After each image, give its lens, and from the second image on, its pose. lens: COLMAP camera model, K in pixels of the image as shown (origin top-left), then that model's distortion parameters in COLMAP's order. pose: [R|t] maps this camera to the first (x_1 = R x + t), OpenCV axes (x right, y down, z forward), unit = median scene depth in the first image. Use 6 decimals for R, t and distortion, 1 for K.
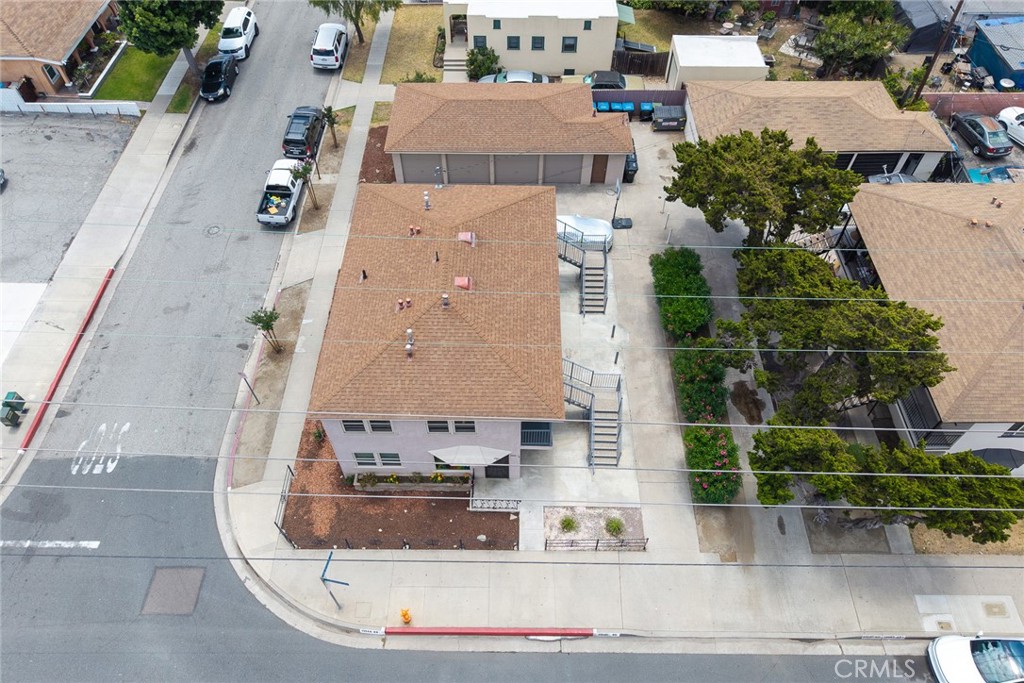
lens RADIAL K [[701.1, 0, 504.2], [0, 701.1, 334.0], [0, 0, 1]] dist [0.008417, -0.013775]
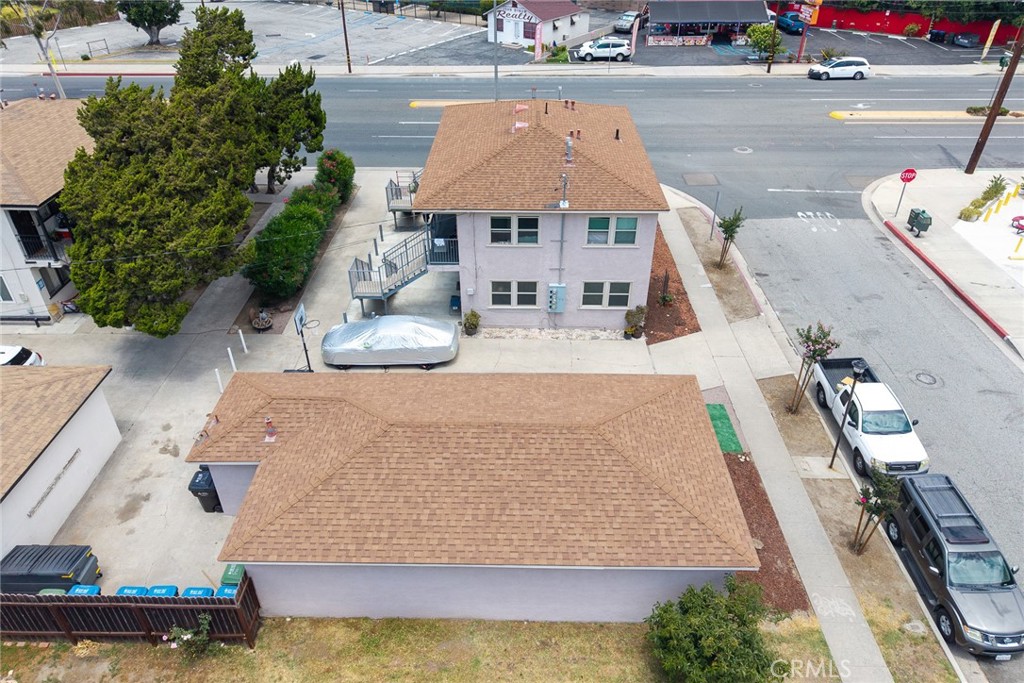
lens RADIAL K [[701.1, 0, 507.0], [0, 701.1, 309.2], [0, 0, 1]] dist [0.008417, -0.013775]
pose [[-0.999985, 0.001753, 0.005195, -0.031129], [0.005366, 0.118356, 0.992957, -0.863097], [0.001126, 0.992970, -0.118364, 1.087212]]
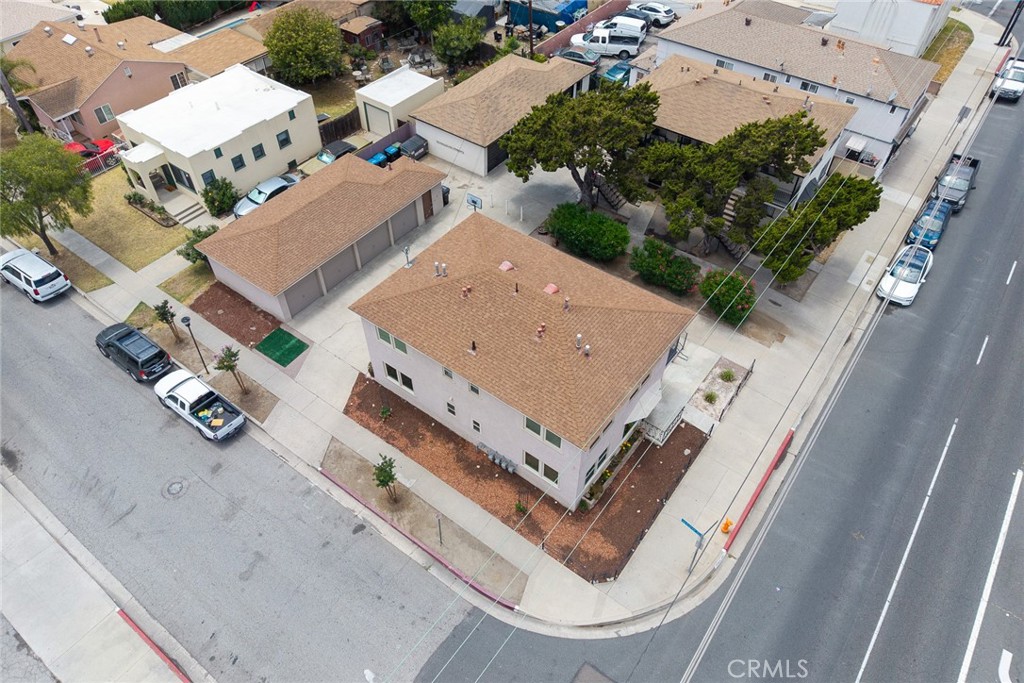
lens RADIAL K [[701.1, 0, 517.2], [0, 701.1, 331.2], [0, 0, 1]] dist [0.008417, -0.013775]
pose [[0.584781, -0.580499, 0.566615, -0.575820], [0.631128, 0.764404, 0.131771, -0.154184], [-0.509616, 0.280549, 0.813378, 0.097776]]
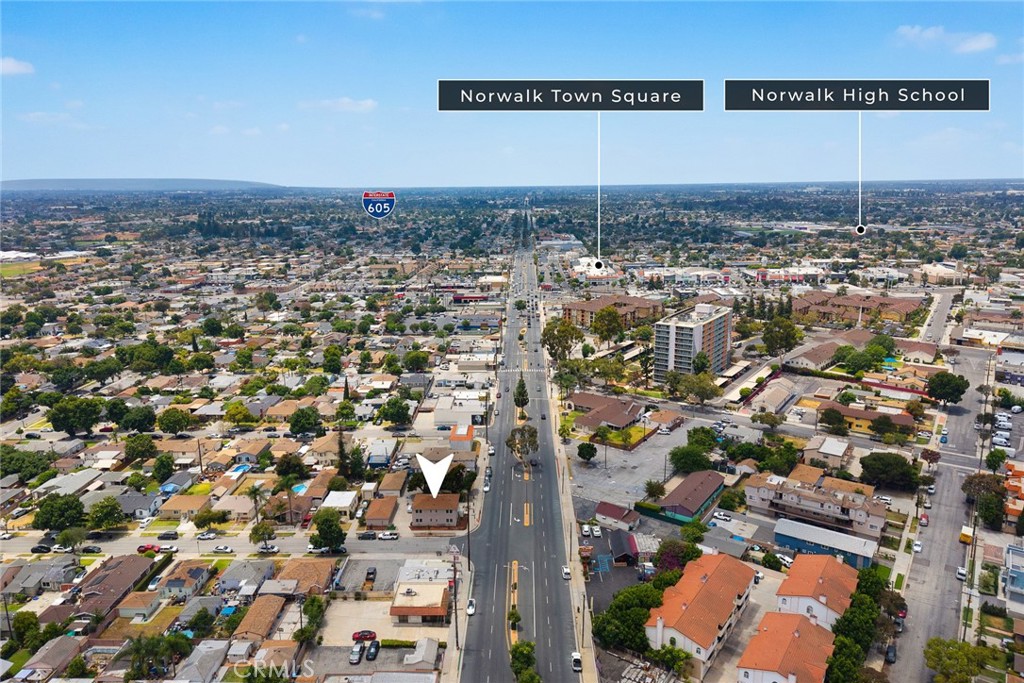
lens RADIAL K [[701.1, 0, 509.5], [0, 701.1, 339.0], [0, 0, 1]] dist [0.008417, -0.013775]
pose [[0.008978, -0.224176, 0.974507, -5.114835], [0.786931, 0.602879, 0.131437, -1.087503], [-0.616975, 0.765690, 0.181824, -1.525376]]
